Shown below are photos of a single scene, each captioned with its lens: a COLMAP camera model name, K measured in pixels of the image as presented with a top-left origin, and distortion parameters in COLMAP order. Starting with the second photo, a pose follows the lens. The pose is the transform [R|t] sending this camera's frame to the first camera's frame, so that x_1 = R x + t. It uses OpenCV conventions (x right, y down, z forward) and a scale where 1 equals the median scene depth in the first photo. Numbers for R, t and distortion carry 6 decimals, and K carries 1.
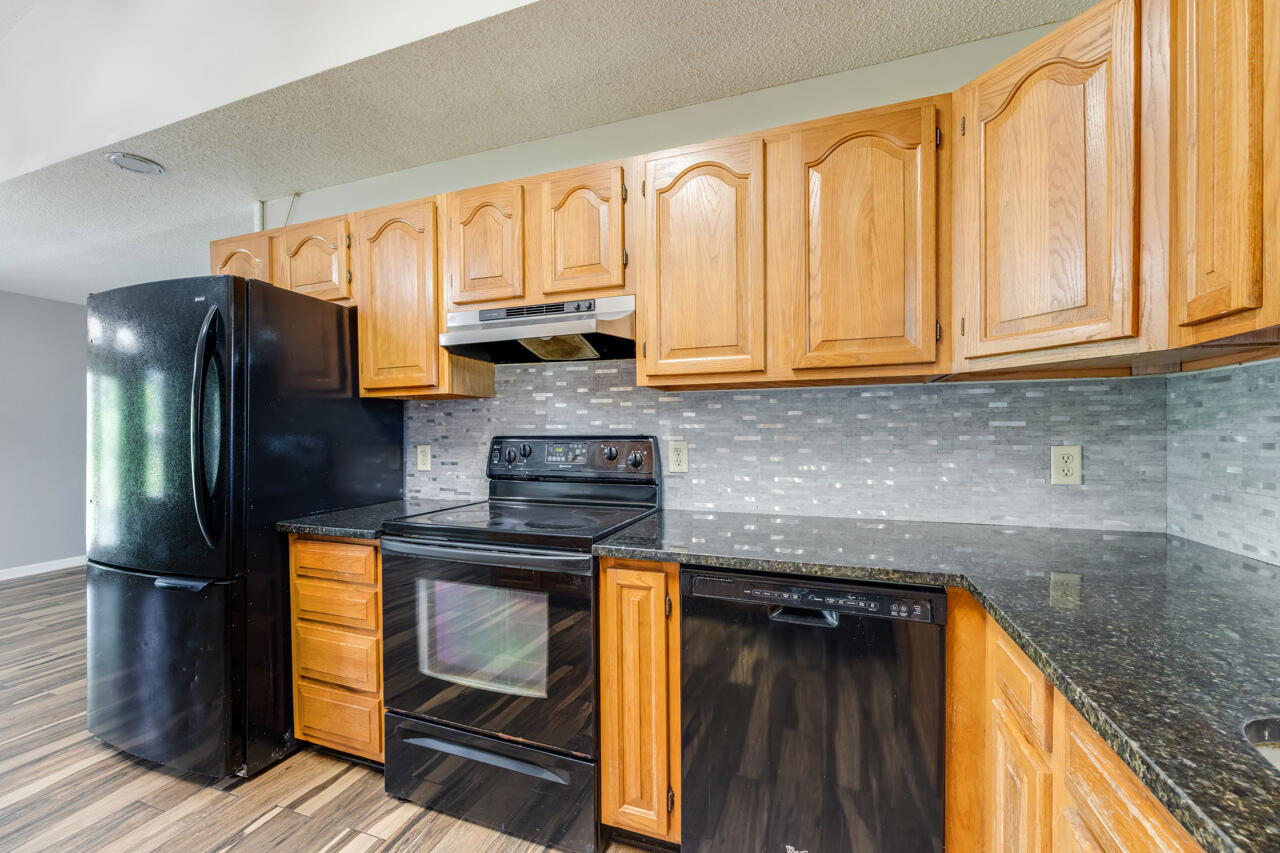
lens RADIAL K [[480.8, 0, 642.5], [0, 480.8, 434.3], [0, 0, 1]] dist [-0.006073, 0.000034]
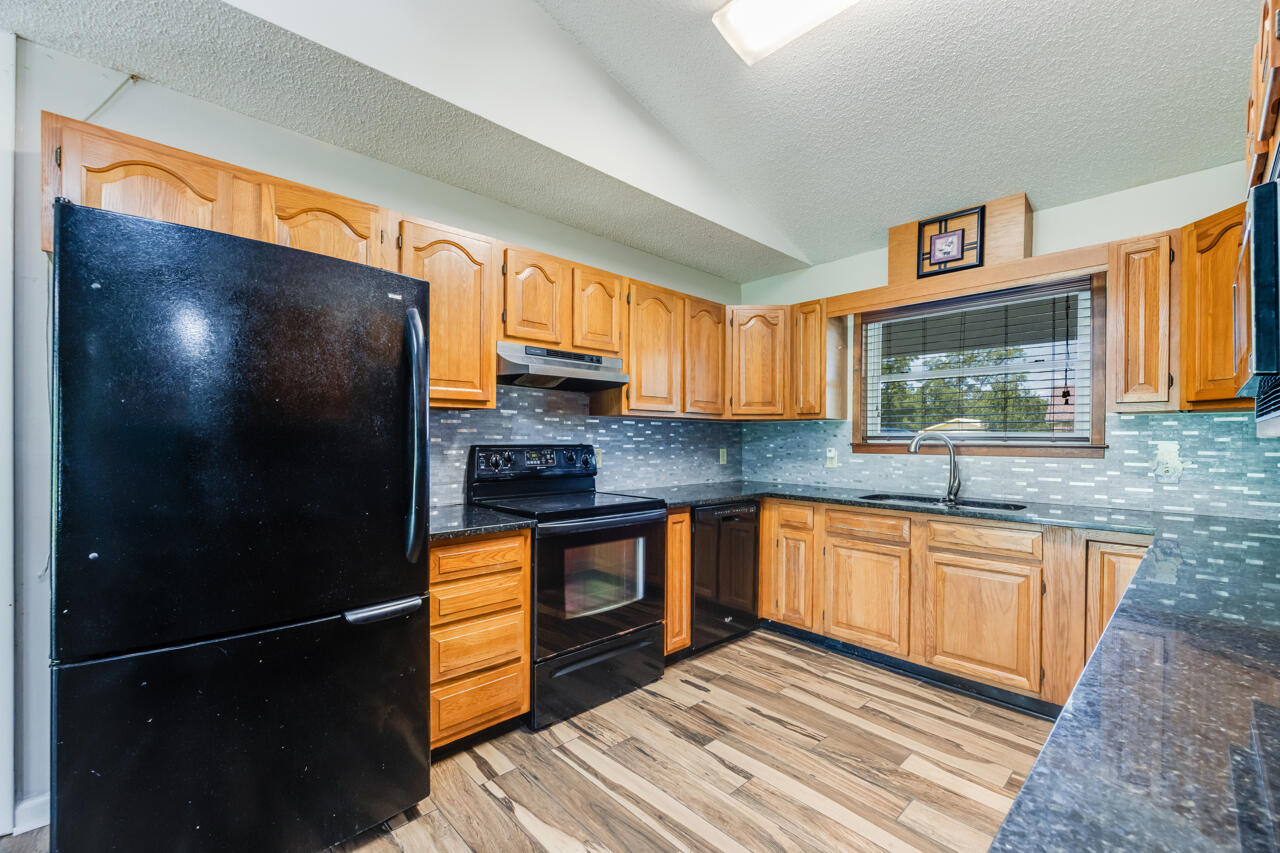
lens RADIAL K [[515.2, 0, 591.4], [0, 515.2, 439.0], [0, 0, 1]] dist [-0.003823, 0.000042]
pose [[0.524219, 0.008456, 0.851541, -1.366460], [-0.003230, 0.999963, -0.007942, -0.002018], [-0.851577, 0.001413, 0.524227, 0.140859]]
